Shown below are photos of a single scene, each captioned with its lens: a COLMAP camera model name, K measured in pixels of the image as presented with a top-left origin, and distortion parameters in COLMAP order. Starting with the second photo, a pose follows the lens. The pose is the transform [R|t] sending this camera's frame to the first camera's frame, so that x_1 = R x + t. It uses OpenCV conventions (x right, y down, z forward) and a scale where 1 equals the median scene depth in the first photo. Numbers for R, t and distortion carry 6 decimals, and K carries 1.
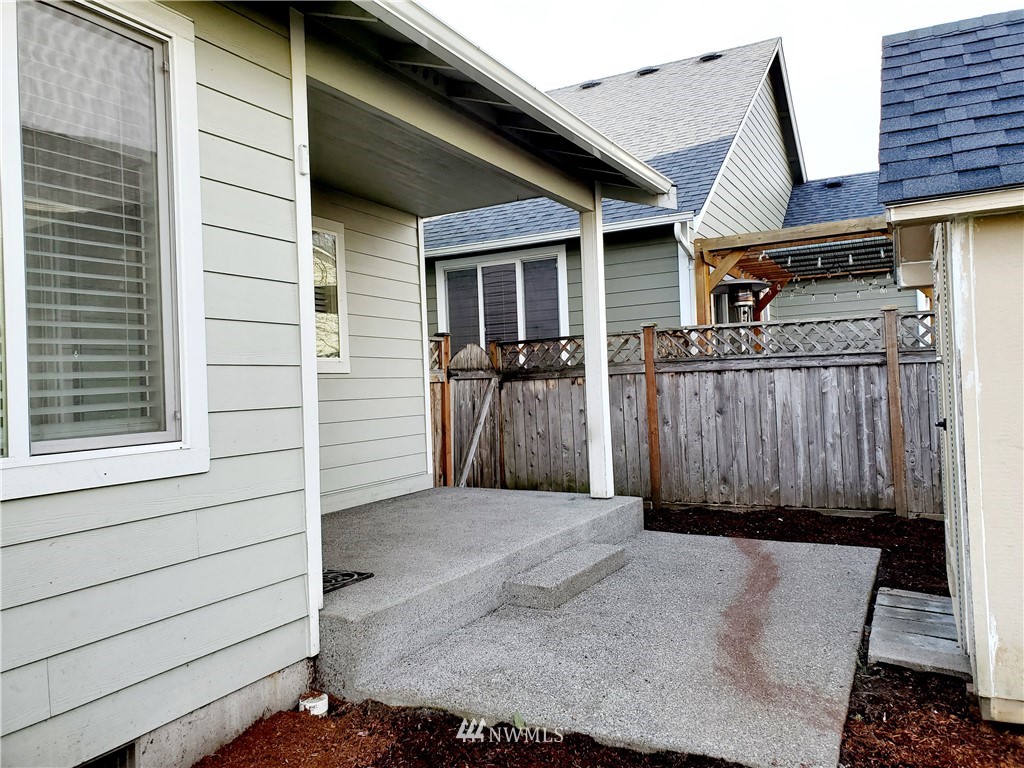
lens RADIAL K [[806.4, 0, 511.2], [0, 806.4, 378.5], [0, 0, 1]] dist [0.030899, -0.009475]
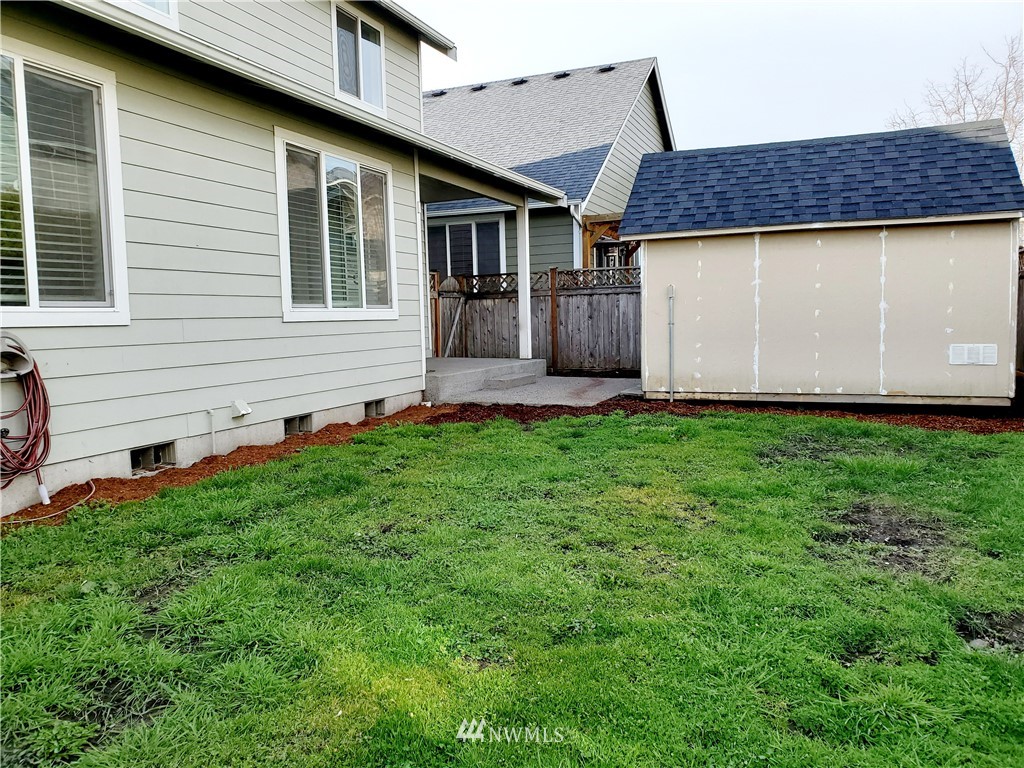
lens RADIAL K [[804.4, 0, 514.9], [0, 804.4, 398.8], [0, 0, 1]] dist [0.160589, -0.364393]
pose [[0.994705, 0.003761, 0.102705, -0.087948], [-0.014822, 0.994133, 0.107146, 0.028971], [-0.101700, -0.108101, 0.988924, -0.727874]]
